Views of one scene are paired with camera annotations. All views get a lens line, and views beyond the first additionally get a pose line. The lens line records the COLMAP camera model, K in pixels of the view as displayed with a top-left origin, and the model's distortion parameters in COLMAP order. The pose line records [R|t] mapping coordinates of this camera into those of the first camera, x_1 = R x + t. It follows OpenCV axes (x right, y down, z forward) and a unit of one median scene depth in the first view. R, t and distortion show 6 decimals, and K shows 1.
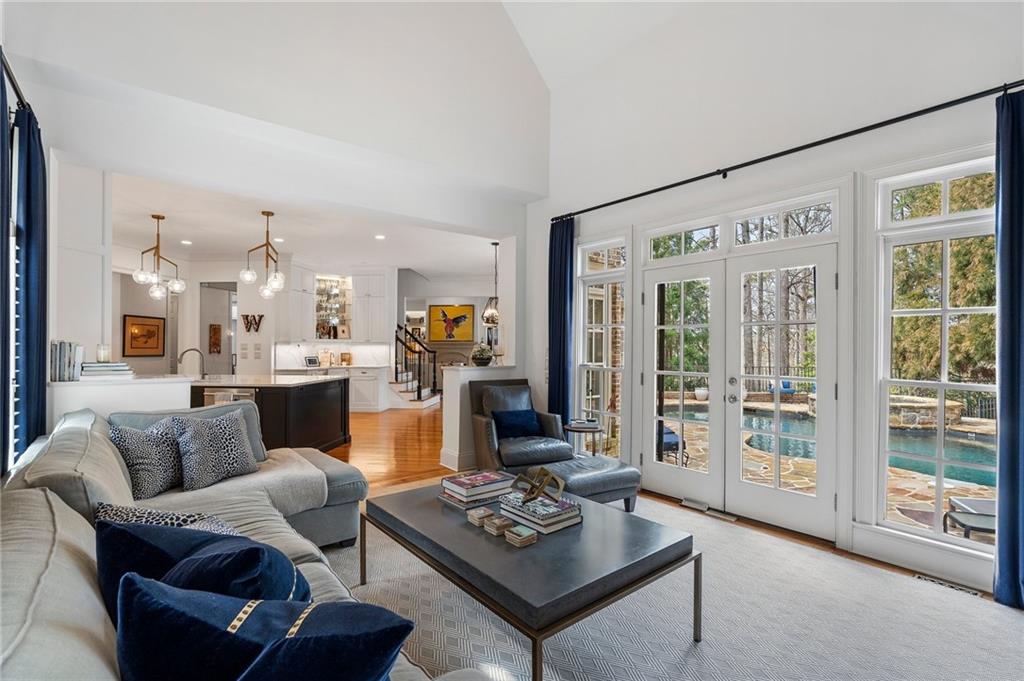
lens RADIAL K [[469.8, 0, 506.4], [0, 469.8, 345.7], [0, 0, 1]] dist [-0.001556, 0.000036]
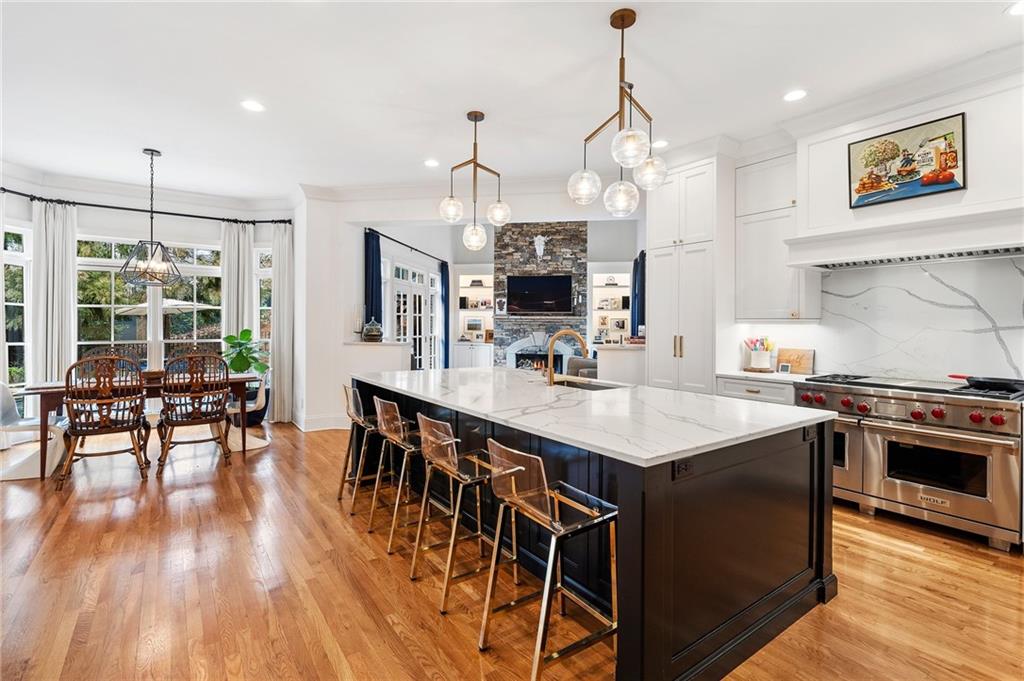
lens RADIAL K [[476.0, 0, 507.2], [0, 476.0, 324.4], [0, 0, 1]] dist [0.001531, 0.000288]
pose [[-0.660378, -0.006023, 0.750909, -0.606698], [-0.009618, 0.999954, -0.000437, -0.000137], [-0.750871, -0.007511, -0.660406, 0.827344]]
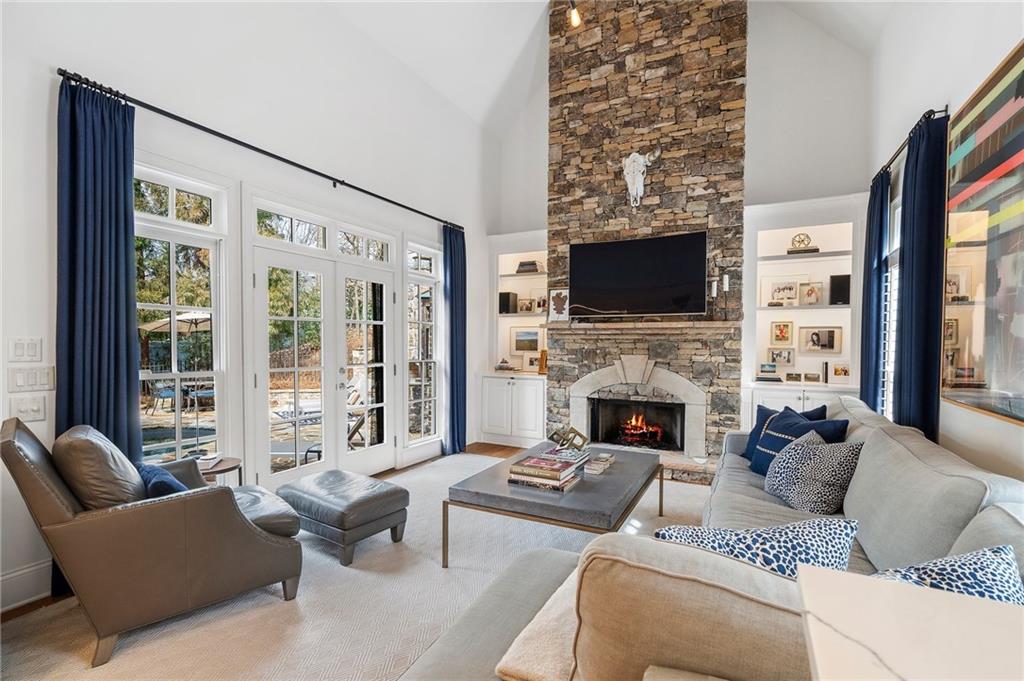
lens RADIAL K [[470.3, 0, 509.8], [0, 470.3, 352.9], [0, 0, 1]] dist [-0.000160, 0.000180]
pose [[-0.405198, -0.026446, 0.913846, -0.269946], [-0.005443, 0.999634, 0.026515, -0.000079], [-0.914213, 0.005770, -0.405193, 0.404208]]
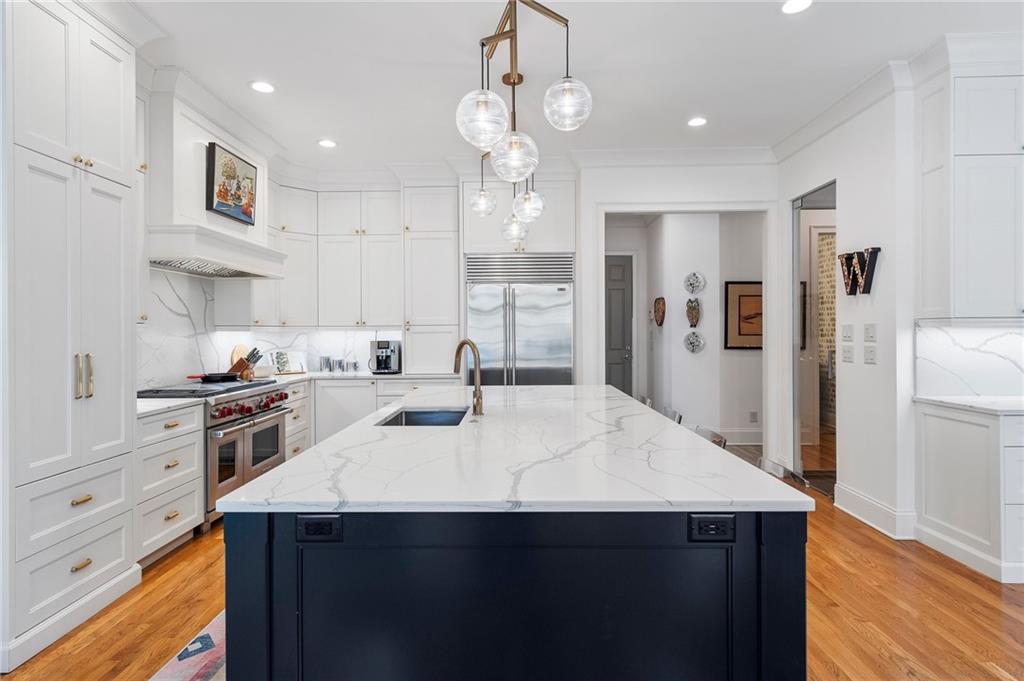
lens RADIAL K [[559.6, 0, 505.2], [0, 559.6, 332.9], [0, 0, 1]] dist [0.005410, 0.001944]
pose [[0.083773, -0.000259, -0.996485, -0.085913], [0.007286, 0.999973, 0.000353, 0.000051], [0.996458, -0.007290, 0.083773, 0.572685]]
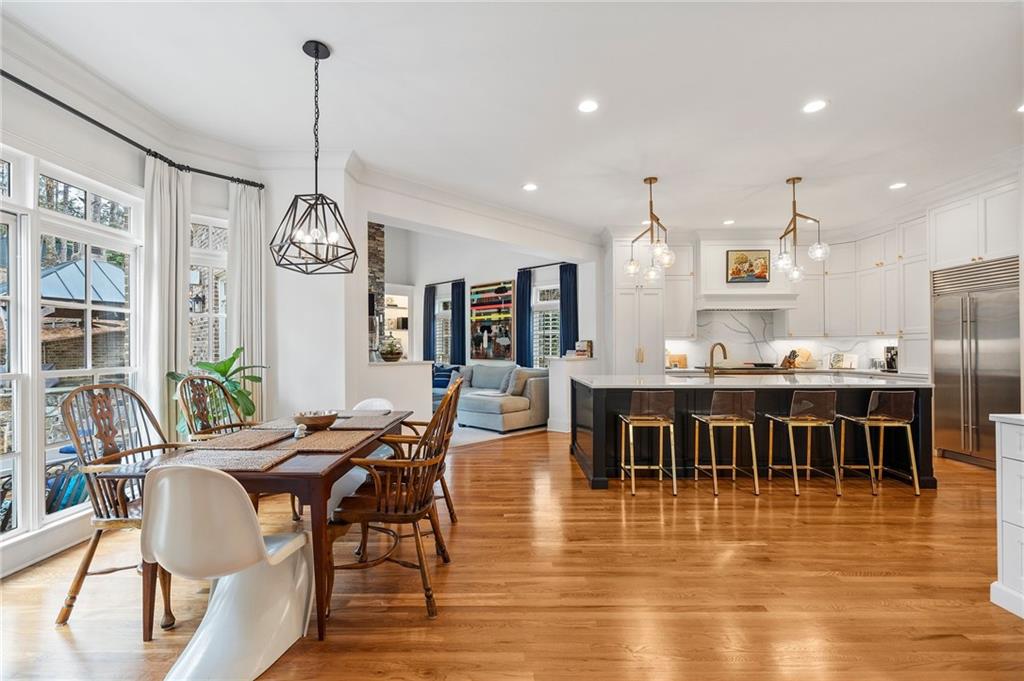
lens RADIAL K [[467.8, 0, 507.4], [0, 467.8, 343.6], [0, 0, 1]] dist [0.001167, 0.000291]
pose [[-0.994792, 0.000524, -0.101929, -0.101941], [0.001722, 0.999930, -0.011667, 0.010180], [0.101915, -0.011782, -0.994723, 1.068403]]
